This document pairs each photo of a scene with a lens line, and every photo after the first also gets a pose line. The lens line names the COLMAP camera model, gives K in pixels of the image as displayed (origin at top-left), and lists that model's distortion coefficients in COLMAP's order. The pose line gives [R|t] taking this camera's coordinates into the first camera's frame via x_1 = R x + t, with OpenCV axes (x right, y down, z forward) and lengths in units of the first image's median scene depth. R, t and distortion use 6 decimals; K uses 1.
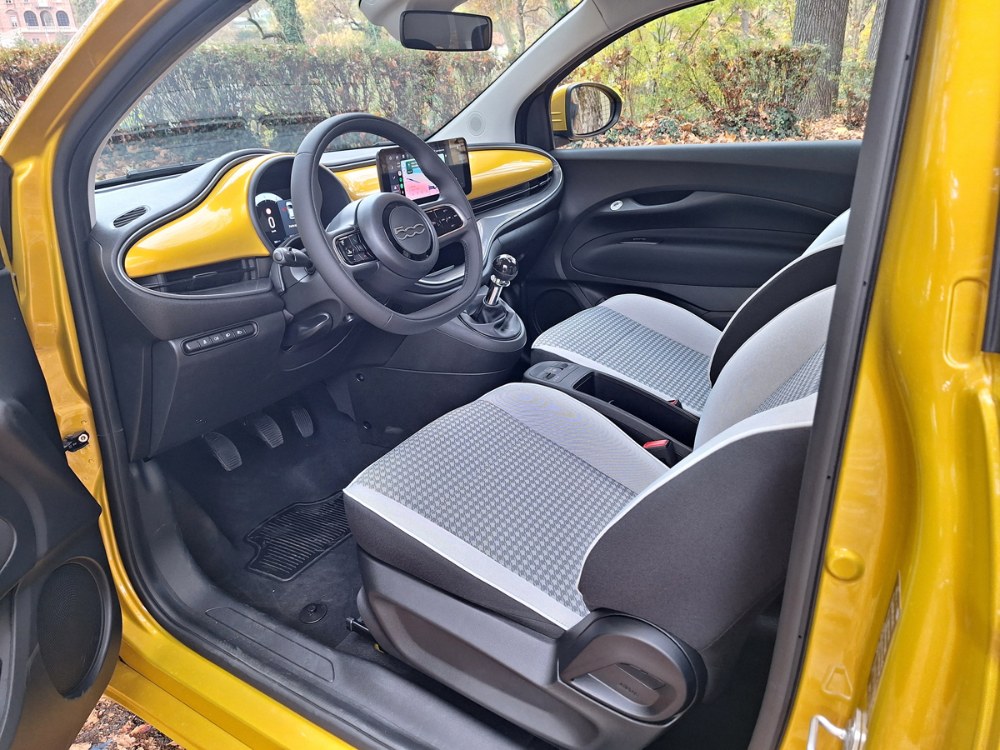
lens RADIAL K [[714.9, 0, 500.9], [0, 714.9, 375.5], [0, 0, 1]] dist [0.036529, -0.024911]
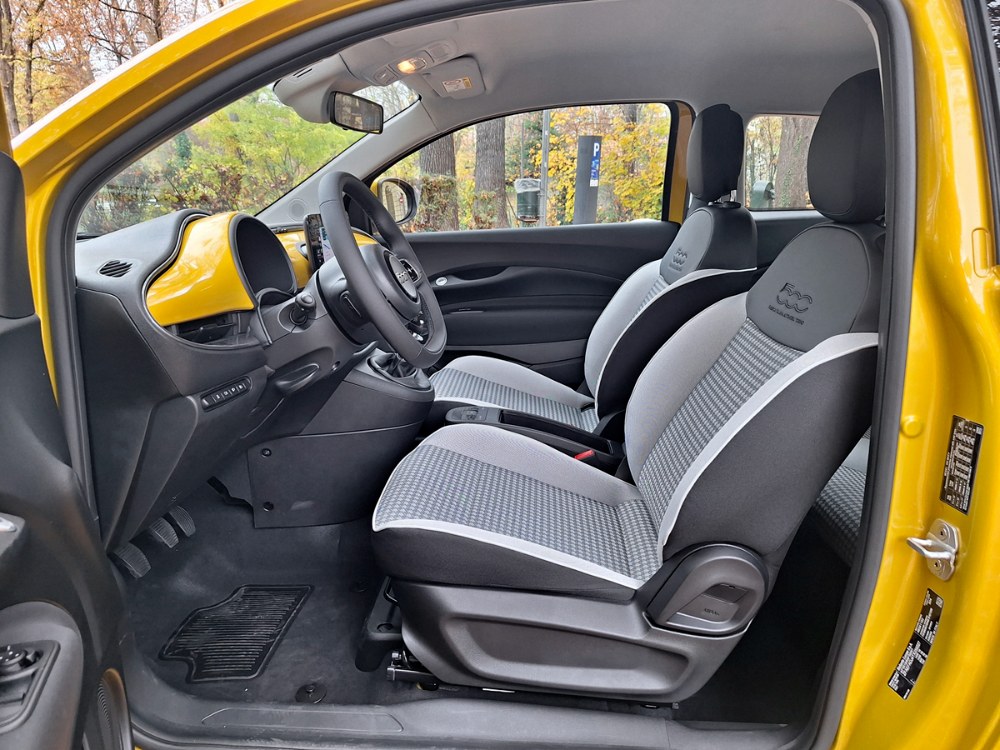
lens RADIAL K [[714.9, 0, 500.5], [0, 714.9, 375.8], [0, 0, 1]] dist [0.036529, -0.024911]
pose [[0.871216, -0.091607, 0.482277, -0.443265], [0.169389, 0.978193, -0.120191, 0.082289], [-0.460750, 0.186404, 0.867734, 0.017629]]
